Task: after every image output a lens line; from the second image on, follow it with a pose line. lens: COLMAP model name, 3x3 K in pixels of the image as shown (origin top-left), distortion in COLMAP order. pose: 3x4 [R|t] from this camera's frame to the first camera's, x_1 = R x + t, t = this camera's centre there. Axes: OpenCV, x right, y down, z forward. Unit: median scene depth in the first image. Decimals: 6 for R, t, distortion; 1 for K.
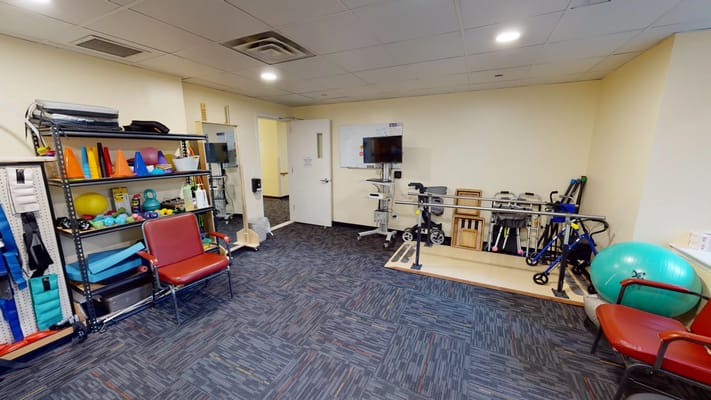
lens RADIAL K [[260.4, 0, 355.4], [0, 260.4, 199.4], [0, 0, 1]] dist [-0.000001, -0.000070]
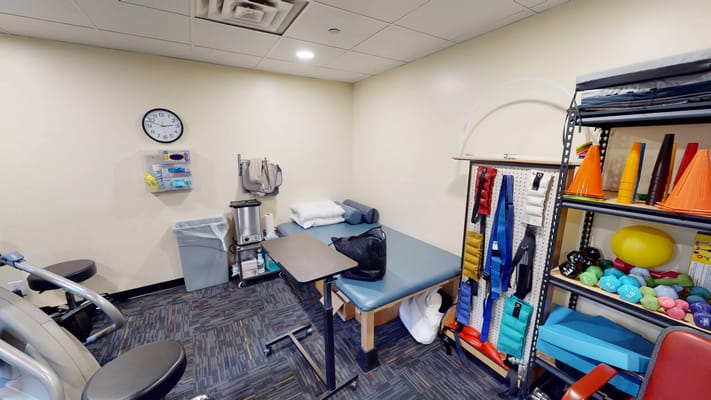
lens RADIAL K [[260.4, 0, 356.6], [0, 260.4, 201.3], [0, 0, 1]] dist [-0.000001, -0.000070]
pose [[-0.532104, 0.179437, -0.827447, -0.294149], [-0.150920, 0.941533, 0.301229, -0.178810], [0.833120, 0.285164, -0.473913, 0.884818]]
